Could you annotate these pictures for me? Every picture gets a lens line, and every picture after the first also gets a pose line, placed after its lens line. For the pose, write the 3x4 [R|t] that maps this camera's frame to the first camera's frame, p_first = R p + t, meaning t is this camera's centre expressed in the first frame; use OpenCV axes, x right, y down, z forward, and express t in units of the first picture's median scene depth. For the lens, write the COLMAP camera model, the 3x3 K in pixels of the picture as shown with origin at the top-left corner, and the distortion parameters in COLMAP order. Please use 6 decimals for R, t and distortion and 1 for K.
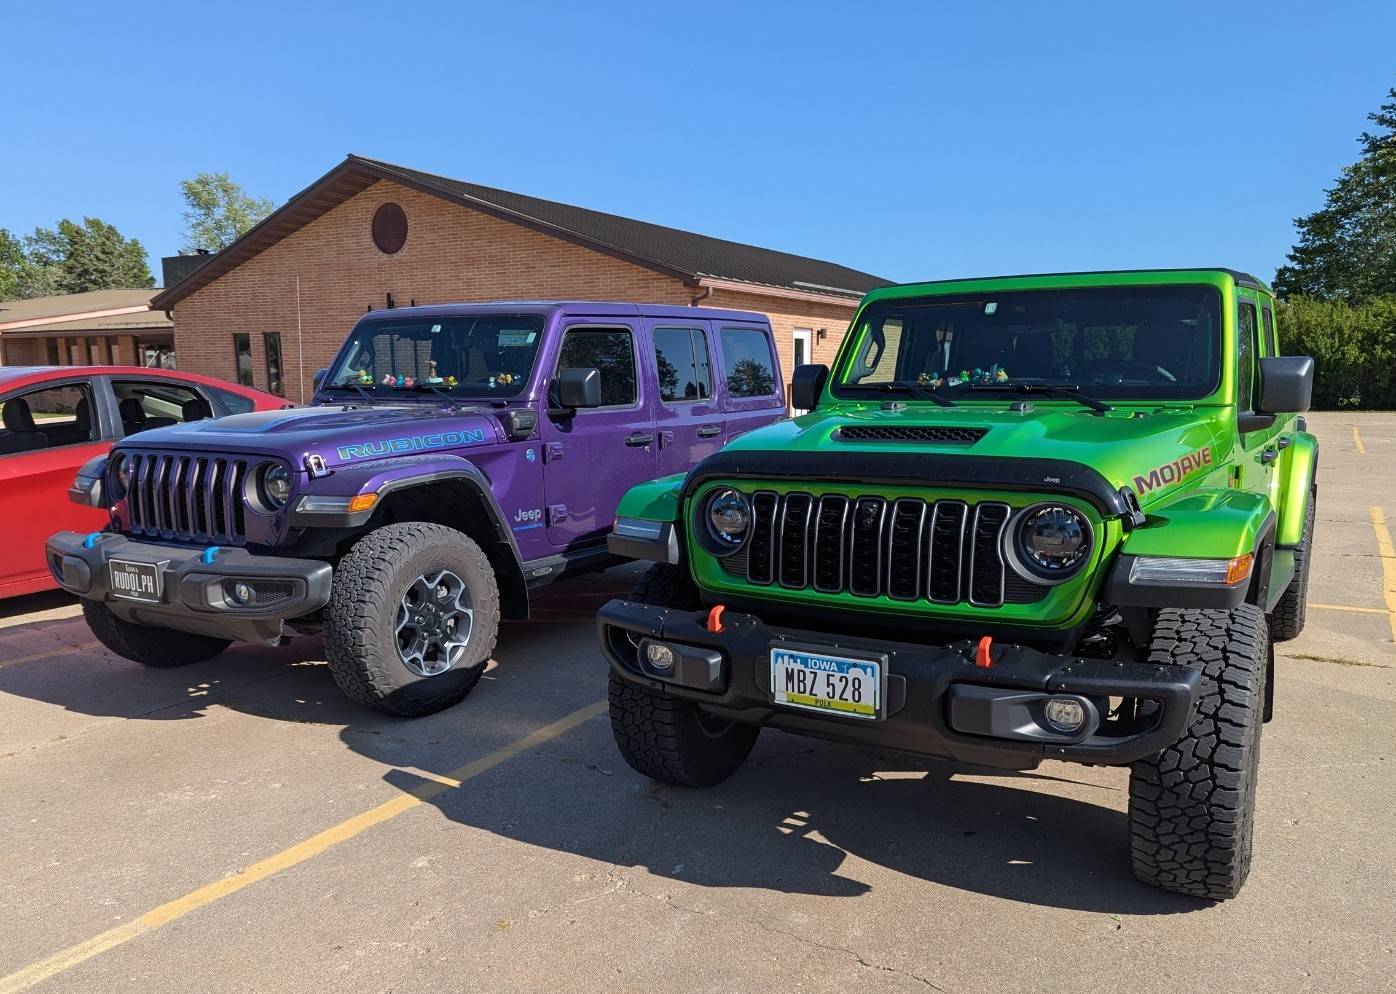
lens RADIAL K [[1164.6, 0, 700.4], [0, 1164.6, 548.1], [0, 0, 1]] dist [0.044125, -0.015428]
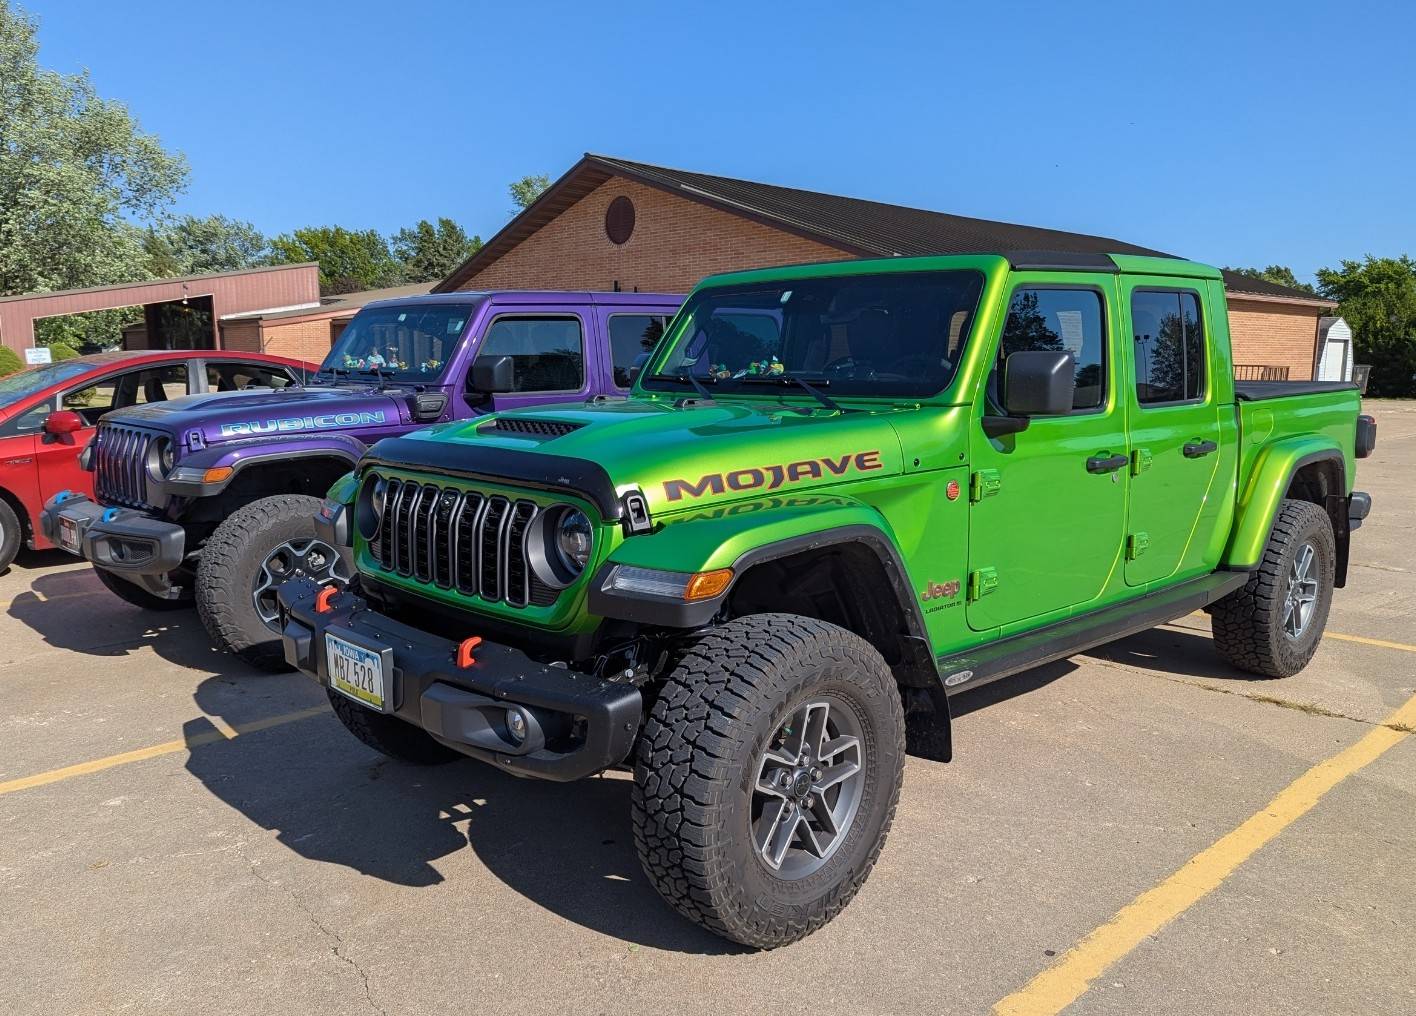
lens RADIAL K [[1146.2, 0, 708.0], [0, 1146.2, 508.0], [0, 0, 1]] dist [0.032503, -0.008752]
pose [[0.951447, 0.047713, -0.304092, 0.474064], [-0.052154, 0.998618, -0.006491, -0.023919], [0.303362, 0.022035, 0.952620, 0.093734]]
